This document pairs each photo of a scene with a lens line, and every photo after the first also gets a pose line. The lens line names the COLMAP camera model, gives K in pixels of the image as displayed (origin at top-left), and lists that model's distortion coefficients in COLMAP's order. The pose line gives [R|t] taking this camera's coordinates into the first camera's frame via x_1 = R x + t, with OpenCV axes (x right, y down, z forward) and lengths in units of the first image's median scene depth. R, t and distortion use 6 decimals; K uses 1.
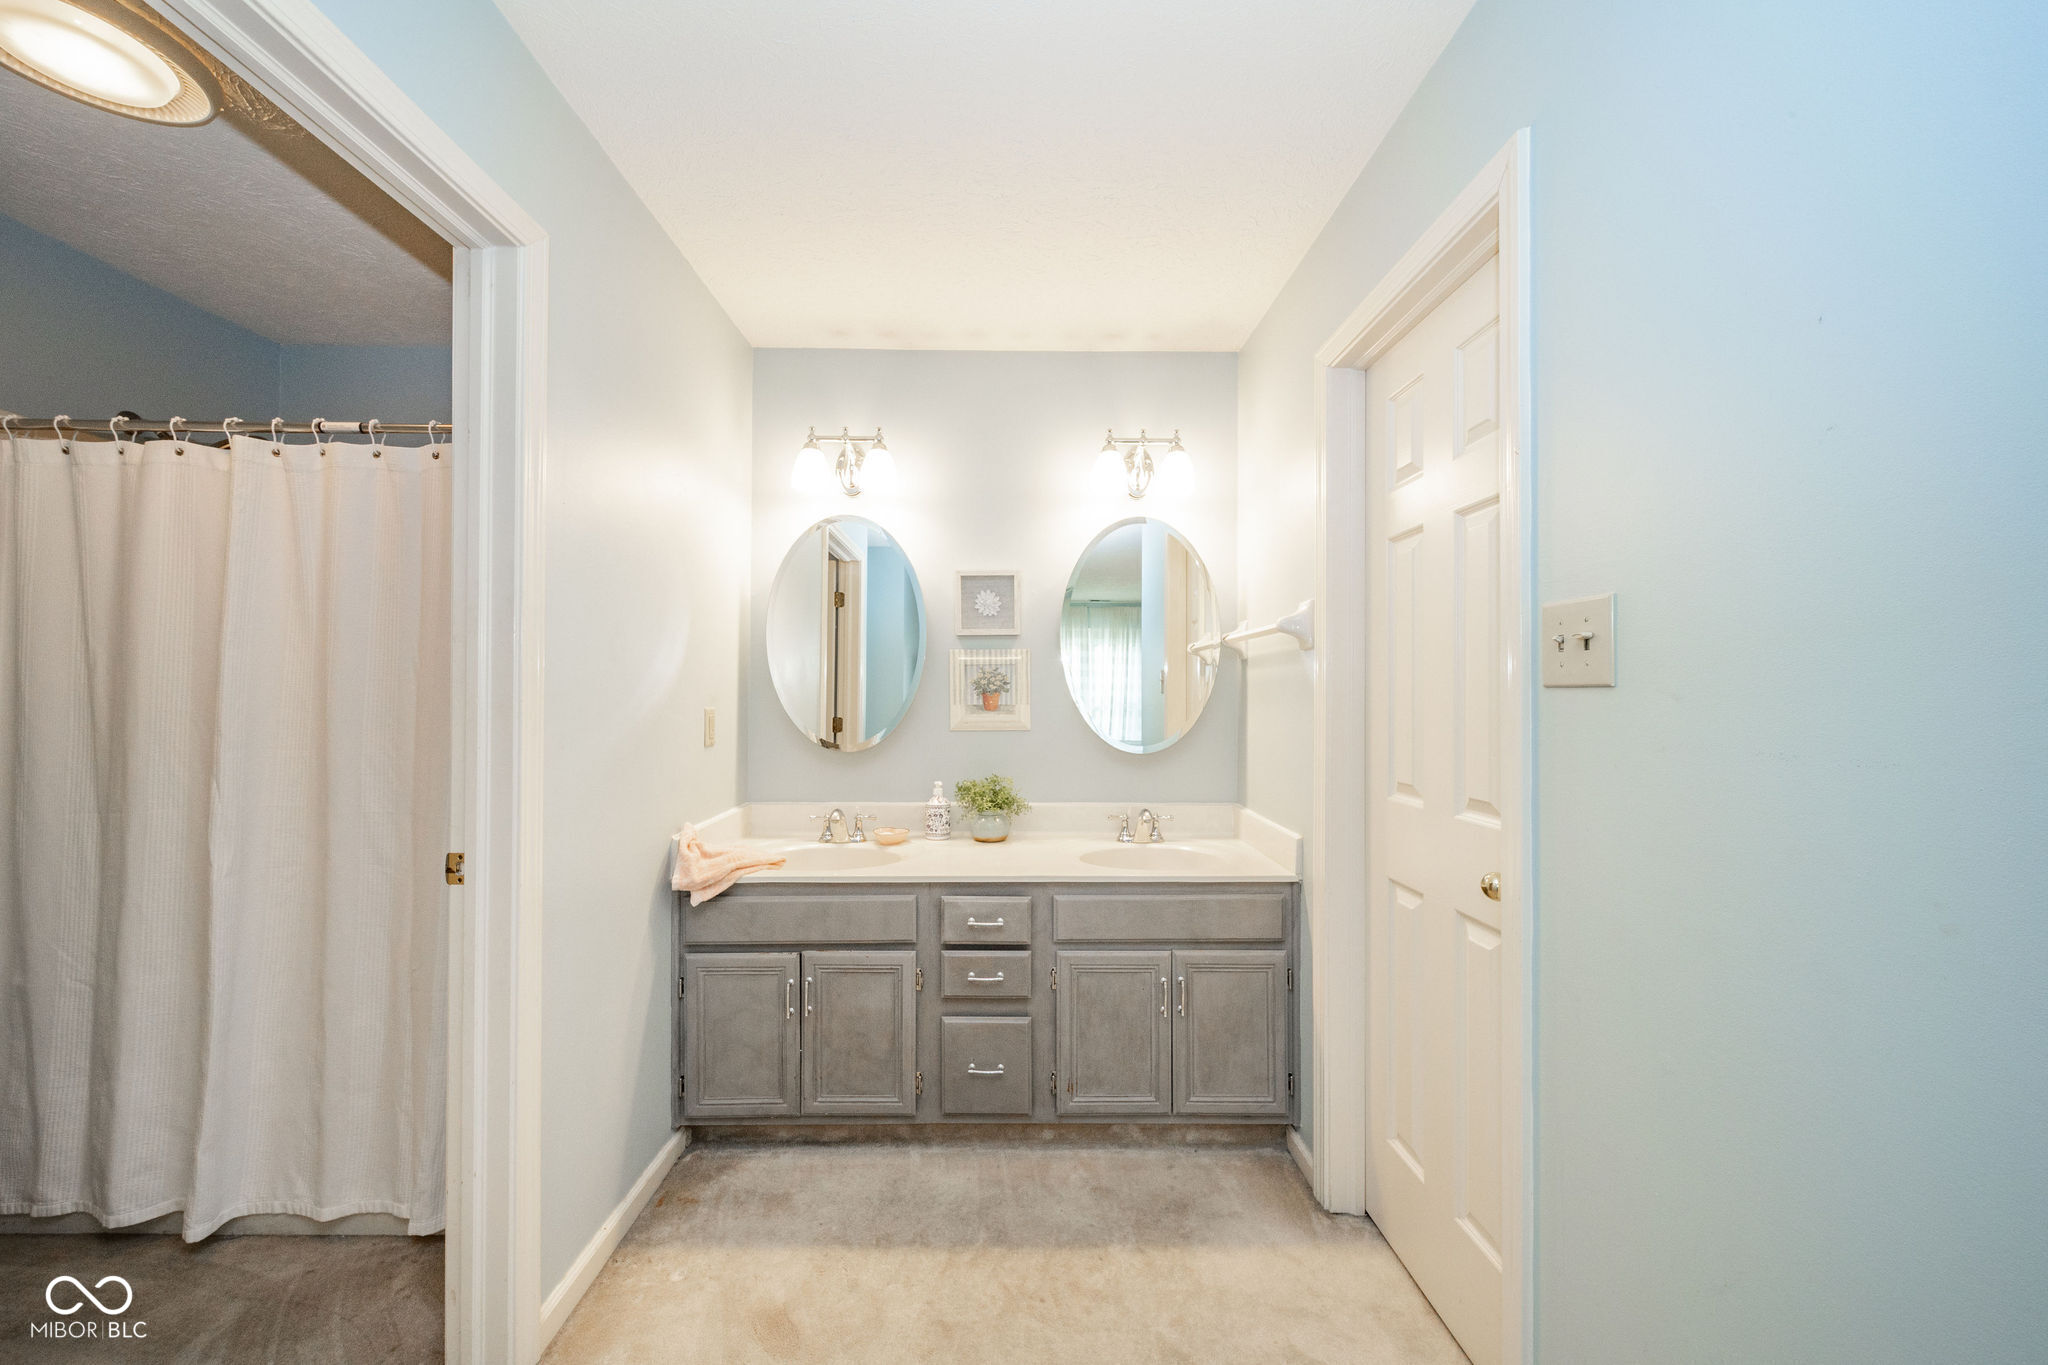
lens RADIAL K [[722.0, 0, 1020.8], [0, 722.0, 687.4], [0, 0, 1]] dist [0.002584, -0.001430]
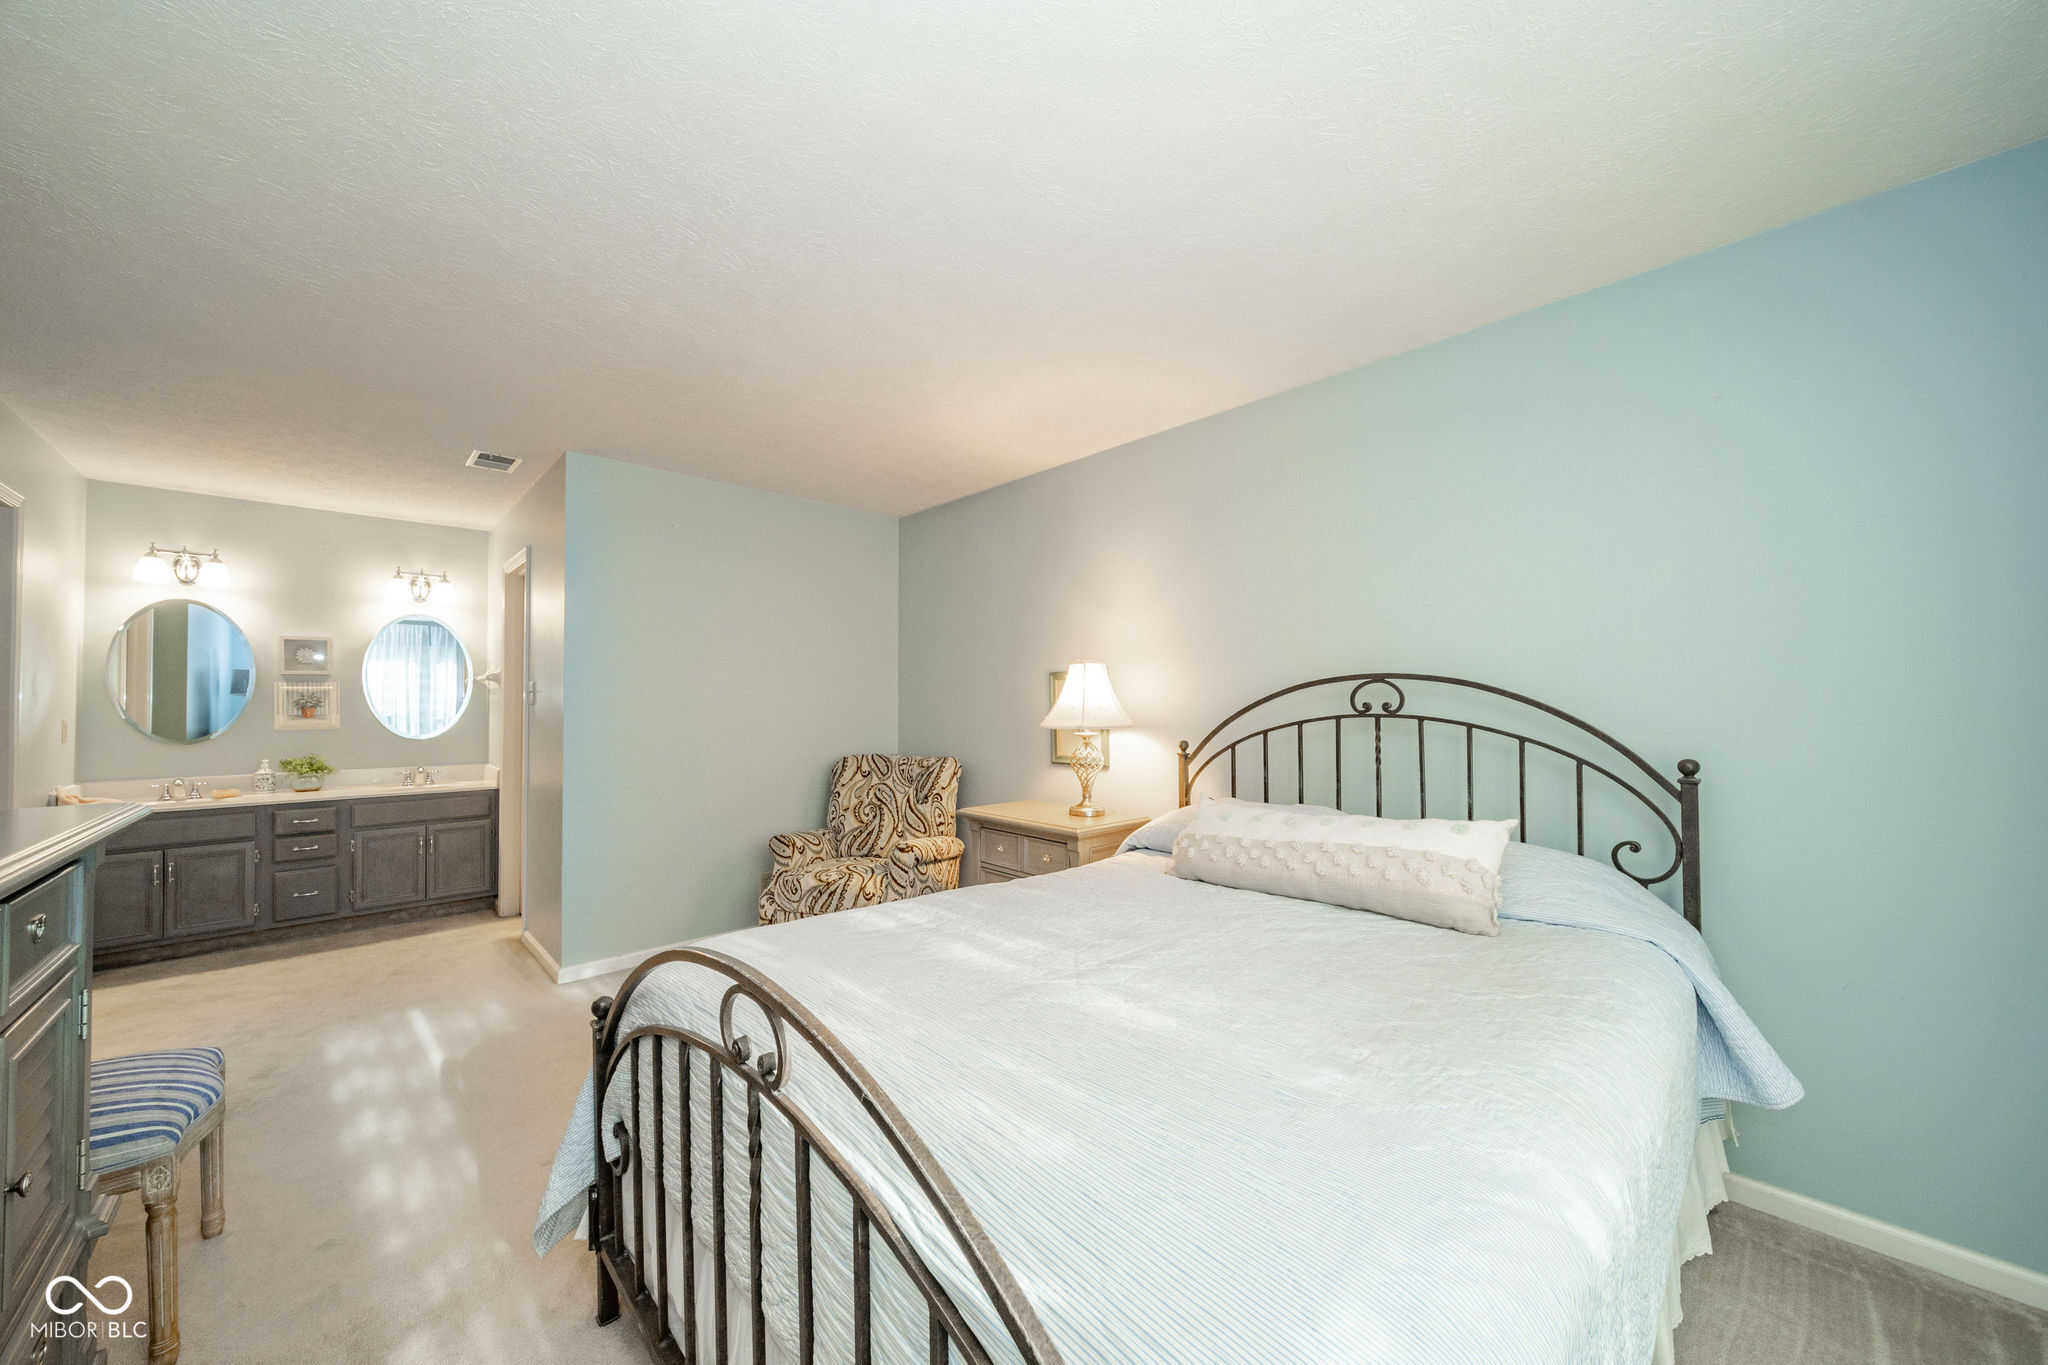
lens RADIAL K [[722.0, 0, 1029.7], [0, 722.0, 688.9], [0, 0, 1]] dist [0.002584, -0.001430]
pose [[0.725758, 0.006176, 0.687922, 0.022278], [-0.003818, 0.999980, -0.004950, -0.036683], [-0.687939, 0.000966, 0.725768, -1.490070]]
